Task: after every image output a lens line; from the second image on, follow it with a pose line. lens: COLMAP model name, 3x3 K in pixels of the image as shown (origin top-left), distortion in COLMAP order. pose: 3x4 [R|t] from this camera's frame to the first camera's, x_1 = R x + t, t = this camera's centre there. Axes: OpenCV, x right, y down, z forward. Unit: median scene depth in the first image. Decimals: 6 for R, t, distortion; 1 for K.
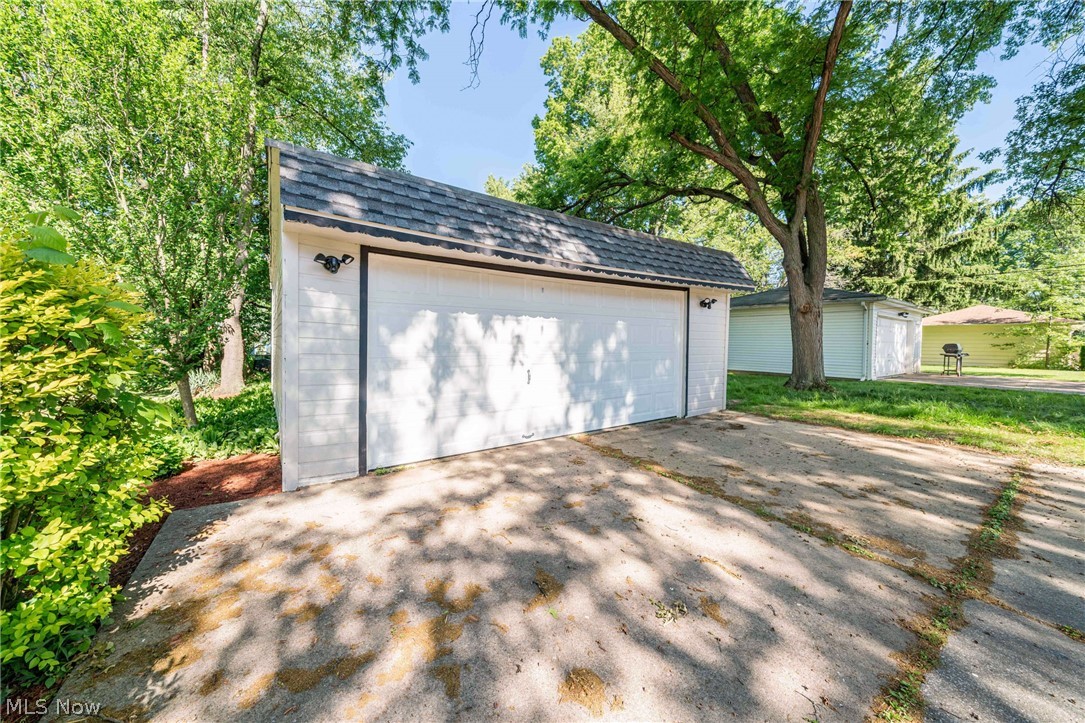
lens RADIAL K [[378.6, 0, 542.5], [0, 378.6, 361.5], [0, 0, 1]] dist [-0.001294, -0.000042]
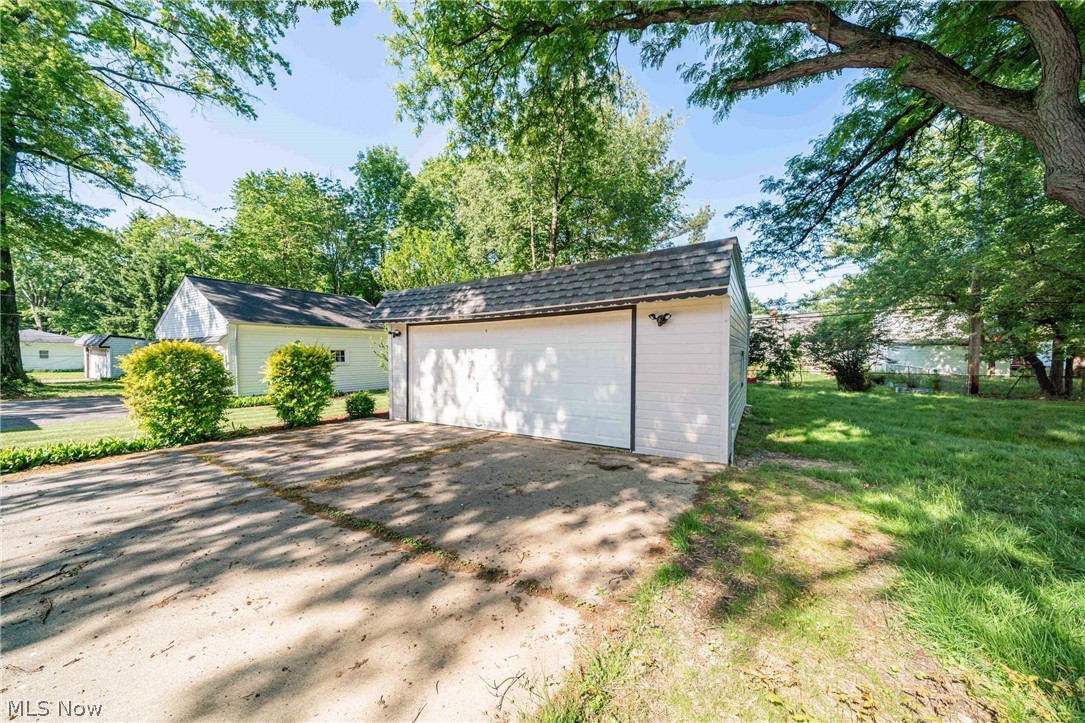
lens RADIAL K [[372.0, 0, 536.7], [0, 372.0, 361.5], [0, 0, 1]] dist [-0.005379, -0.000039]
pose [[0.390331, 0.008713, -0.920633, 1.814497], [-0.040631, 0.999144, -0.007771, -0.077079], [0.919778, 0.040440, 0.390351, 0.754266]]
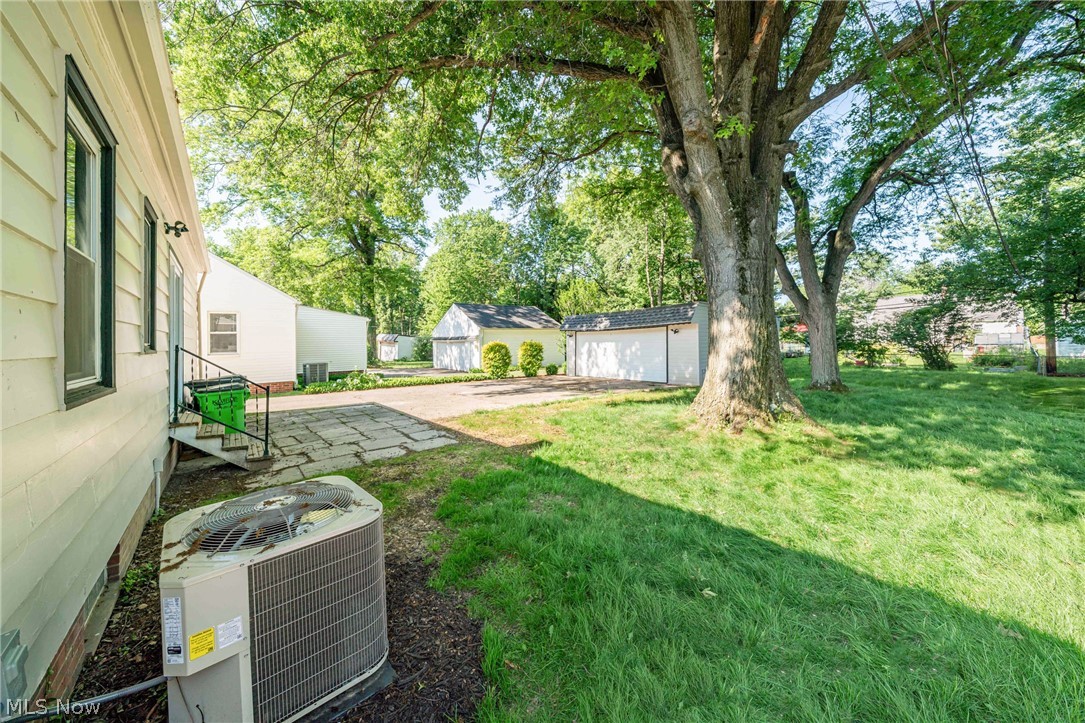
lens RADIAL K [[372.0, 0, 536.7], [0, 372.0, 361.5], [0, 0, 1]] dist [-0.005379, -0.000039]
pose [[0.029819, 0.043178, -0.998622, 4.231229], [-0.032189, 0.998590, 0.042215, -0.076252], [0.999037, 0.030886, 0.031167, 0.275309]]
